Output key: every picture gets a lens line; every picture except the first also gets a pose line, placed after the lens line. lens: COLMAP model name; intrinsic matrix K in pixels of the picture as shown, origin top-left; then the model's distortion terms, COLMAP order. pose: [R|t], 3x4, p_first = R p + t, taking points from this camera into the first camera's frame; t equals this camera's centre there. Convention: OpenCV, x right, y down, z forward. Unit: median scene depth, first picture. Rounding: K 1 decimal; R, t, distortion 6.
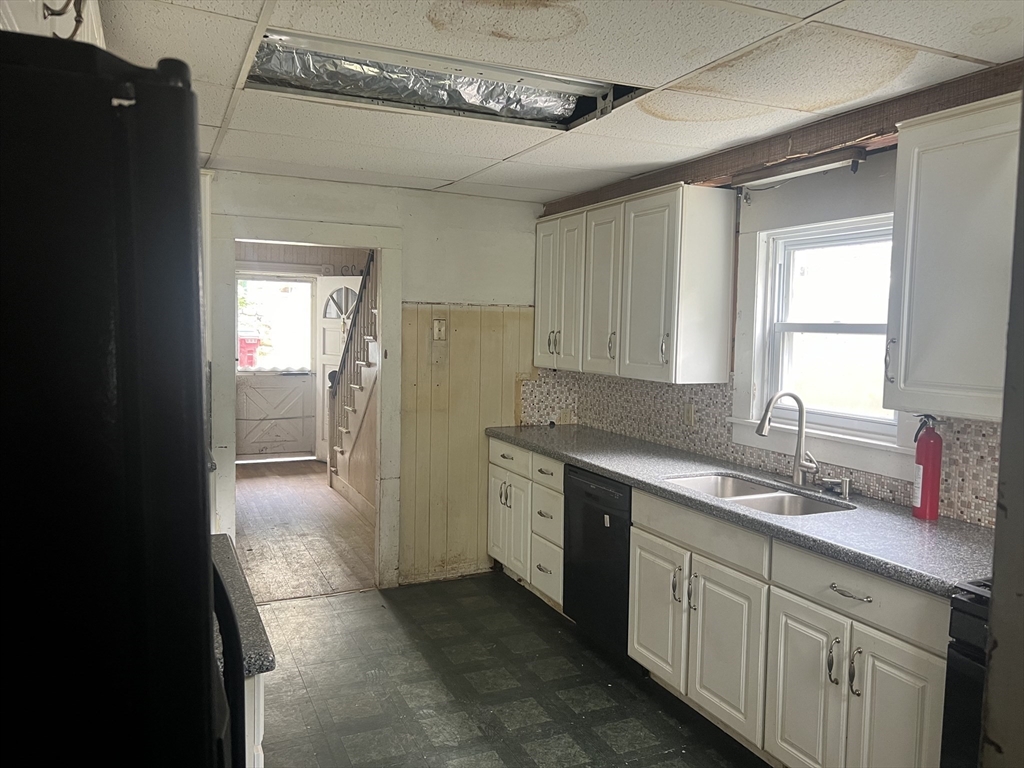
lens RADIAL K [[779.6, 0, 510.1], [0, 779.6, 383.6], [0, 0, 1]] dist [0.039873, -0.014059]
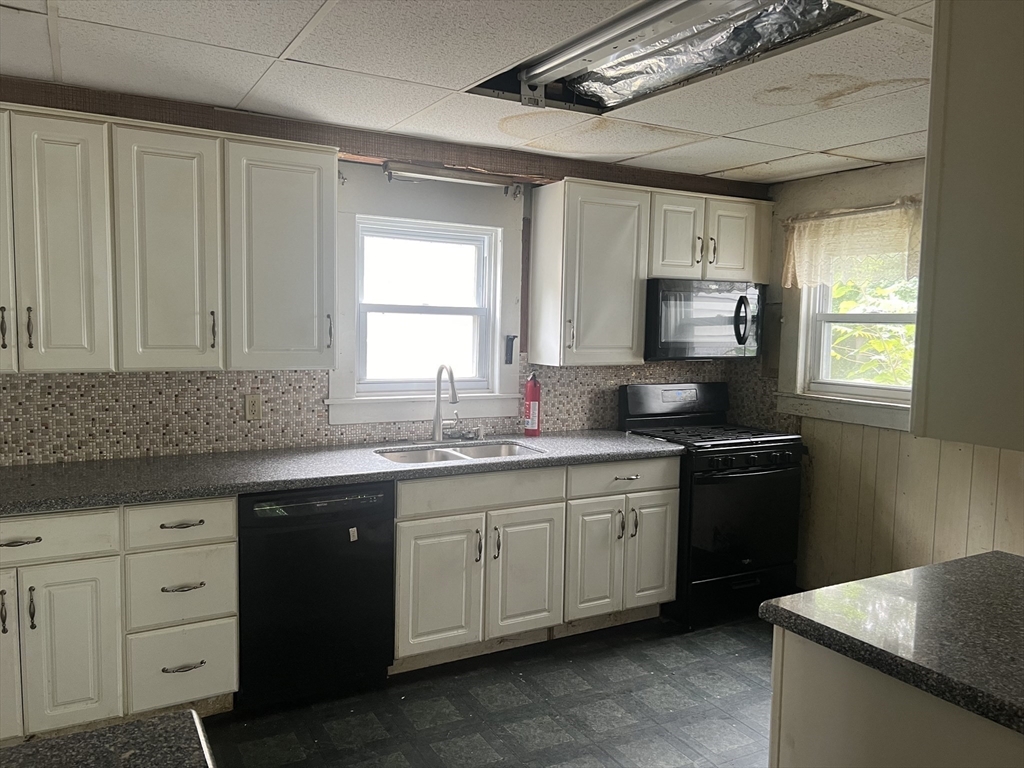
lens RADIAL K [[779.6, 0, 510.8], [0, 779.6, 385.1], [0, 0, 1]] dist [0.039873, -0.014059]
pose [[-0.100047, -0.105870, 0.989334, -0.745474], [0.049628, 0.992554, 0.111233, -0.076264], [-0.993744, 0.060227, -0.094048, 0.919288]]
